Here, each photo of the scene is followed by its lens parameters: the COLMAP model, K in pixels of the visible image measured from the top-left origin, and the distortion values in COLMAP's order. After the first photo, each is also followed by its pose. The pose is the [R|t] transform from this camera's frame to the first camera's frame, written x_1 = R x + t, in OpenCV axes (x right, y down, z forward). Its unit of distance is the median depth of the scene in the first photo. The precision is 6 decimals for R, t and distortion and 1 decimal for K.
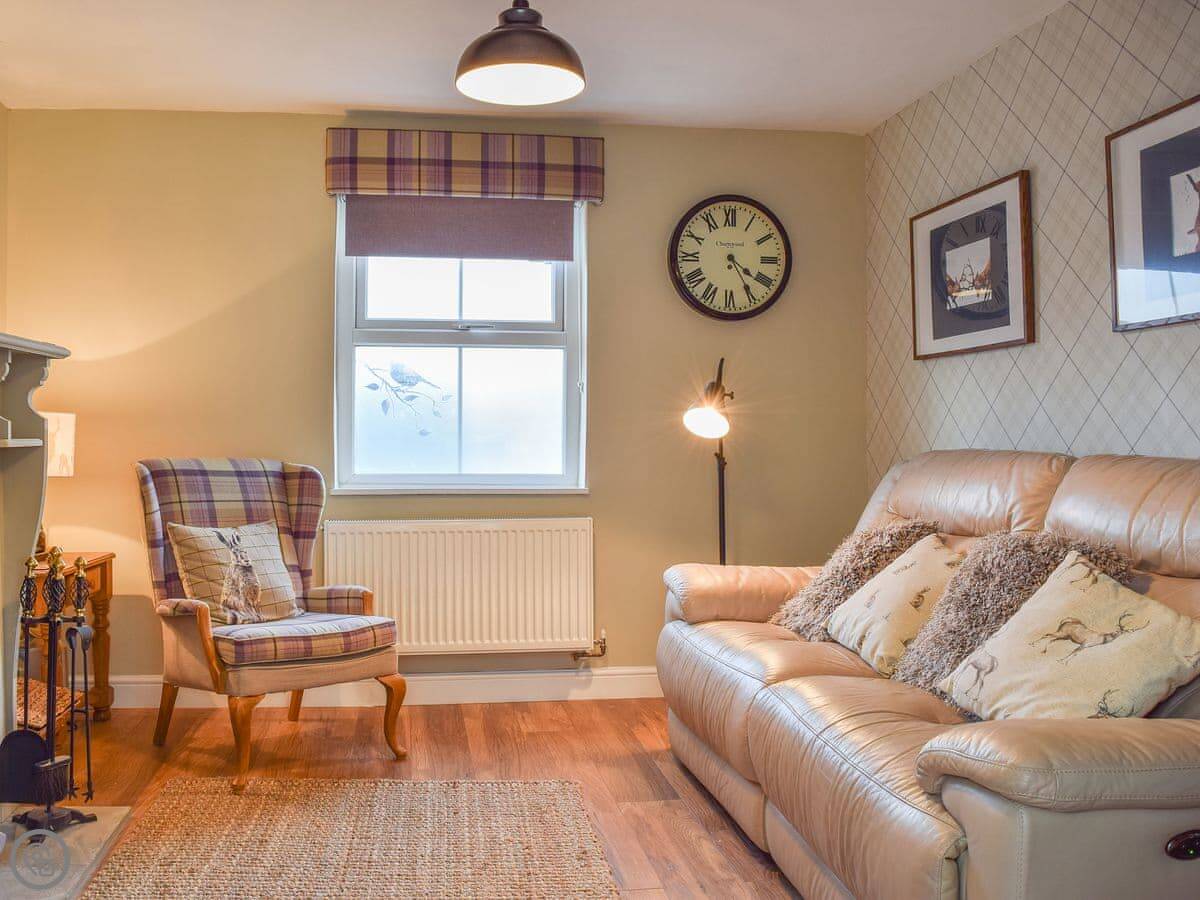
lens RADIAL K [[1063.8, 0, 547.7], [0, 1063.8, 433.5], [0, 0, 1]] dist [-0.097029, 0.013620]
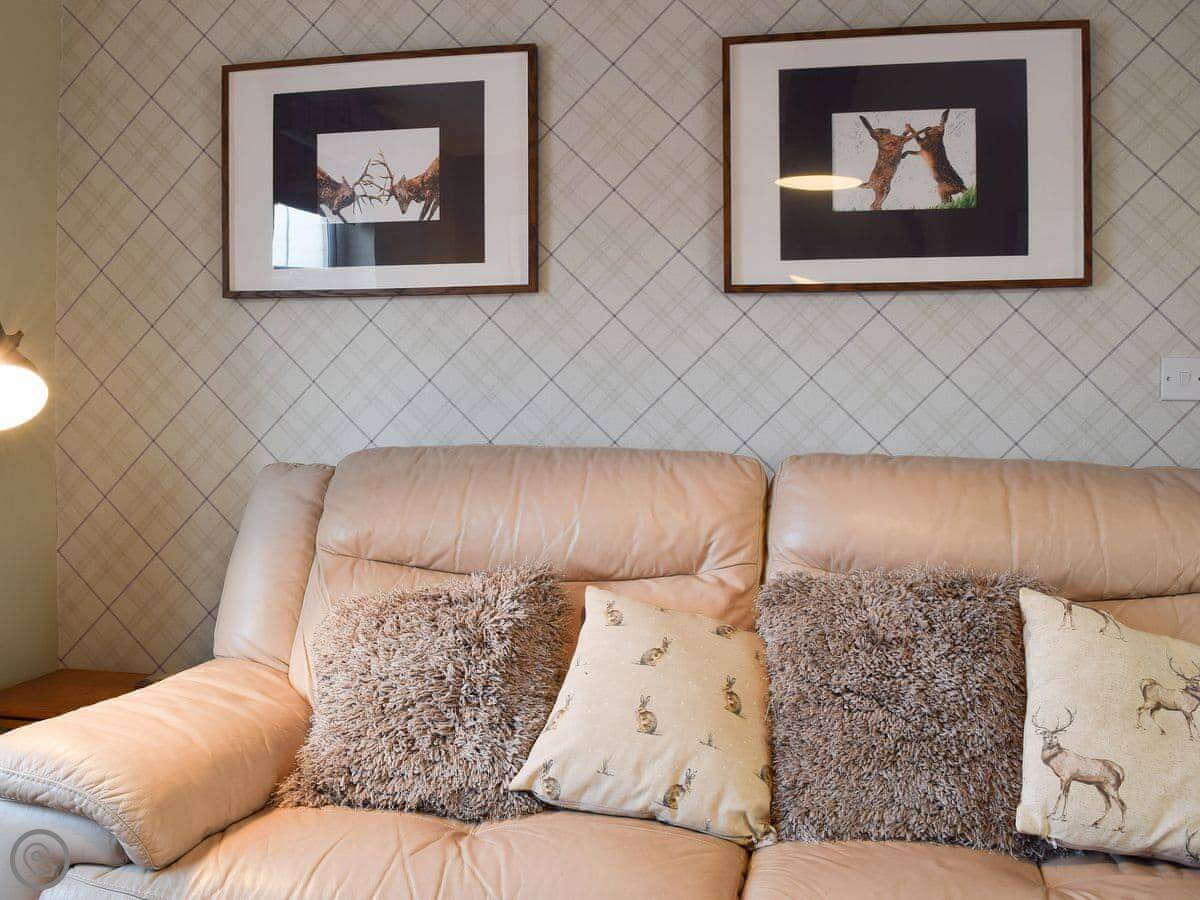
lens RADIAL K [[1057.2, 0, 600.0], [0, 1057.2, 450.0], [0, 0, 1]] dist [-0.102871, 0.032072]
pose [[0.317559, -0.000528, 0.948238, -0.190744], [-0.020510, 0.999762, 0.007425, 0.012576], [-0.948017, -0.021806, 0.317473, 0.722156]]
